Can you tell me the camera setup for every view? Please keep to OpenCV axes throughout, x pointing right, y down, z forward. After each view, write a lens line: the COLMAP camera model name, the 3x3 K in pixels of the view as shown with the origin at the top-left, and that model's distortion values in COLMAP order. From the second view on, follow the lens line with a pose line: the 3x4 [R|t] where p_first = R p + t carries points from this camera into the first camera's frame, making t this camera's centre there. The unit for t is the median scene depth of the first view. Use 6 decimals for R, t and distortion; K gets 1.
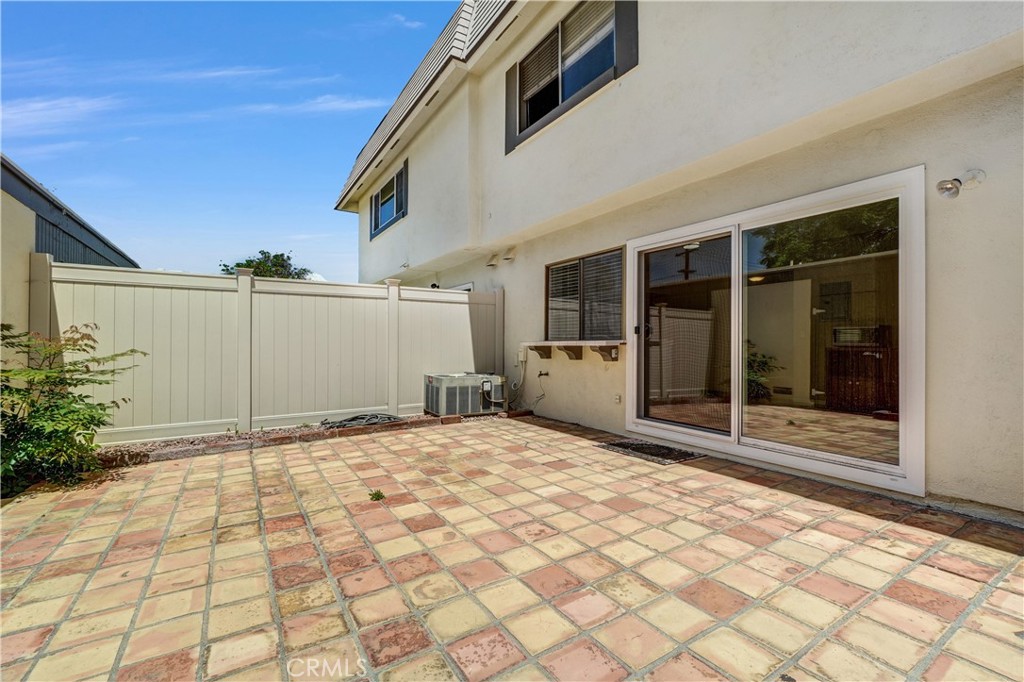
lens RADIAL K [[445.9, 0, 519.2], [0, 445.9, 343.6], [0, 0, 1]] dist [-0.009858, 0.005093]
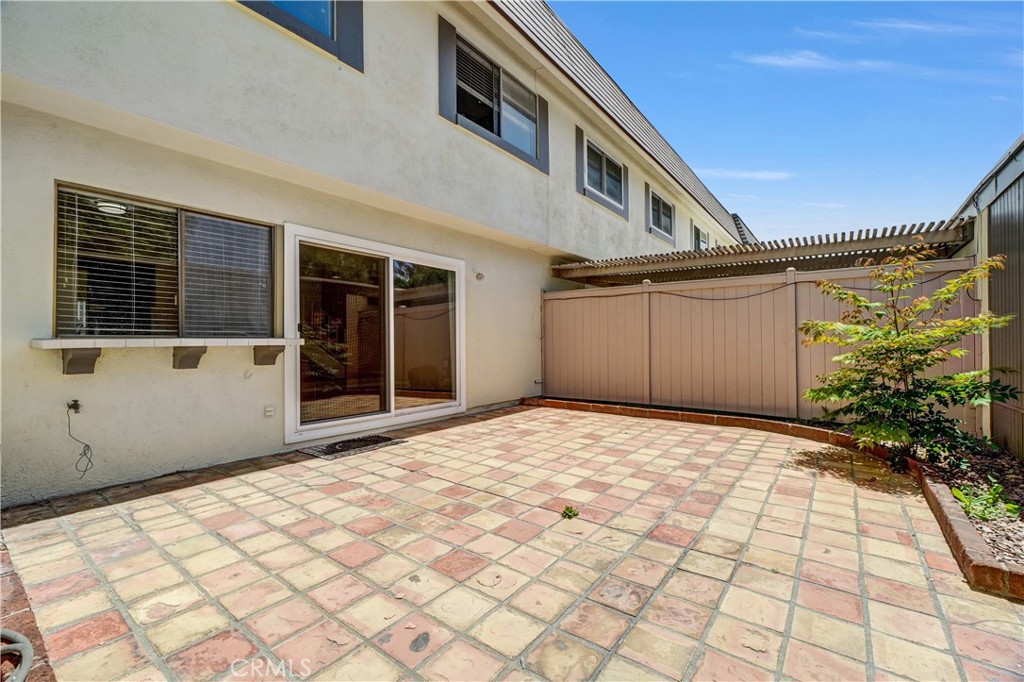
lens RADIAL K [[445.9, 0, 506.0], [0, 445.9, 338.1], [0, 0, 1]] dist [-0.009858, 0.005093]
pose [[-0.346570, 0.011611, 0.937952, -1.111379], [0.004966, 0.999932, -0.010543, 0.006144], [-0.938011, 0.001004, -0.346604, 1.430255]]
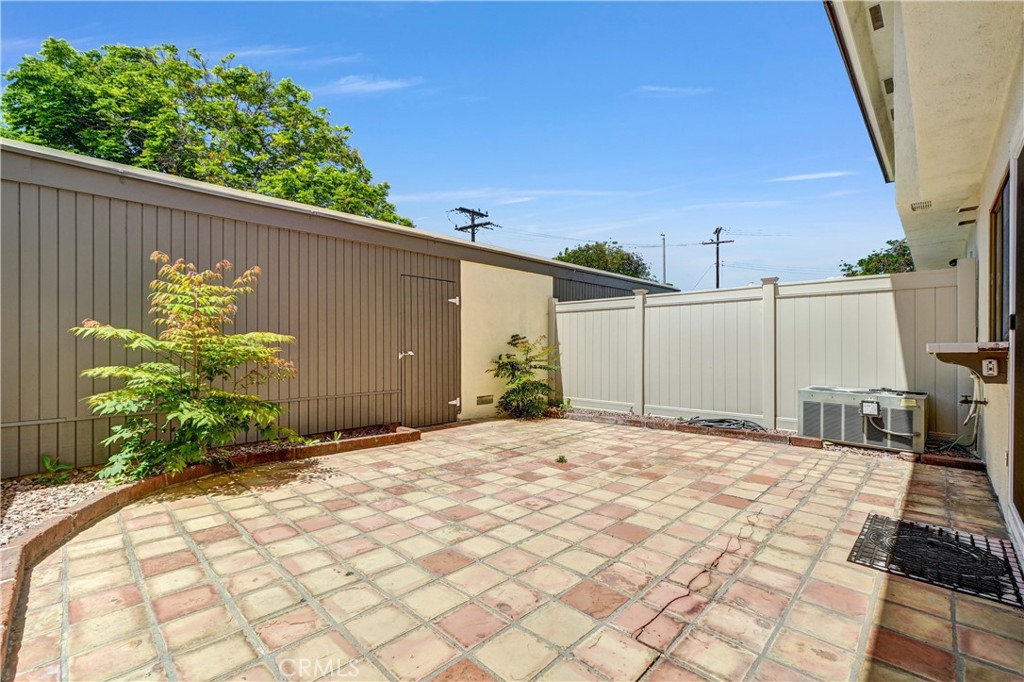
lens RADIAL K [[445.9, 0, 496.8], [0, 445.9, 344.0], [0, 0, 1]] dist [-0.009858, 0.005093]
pose [[0.204769, -0.001883, -0.978808, 0.979413], [-0.002612, 0.999994, -0.002470, -0.007929], [0.978807, 0.003062, 0.204763, 0.530466]]
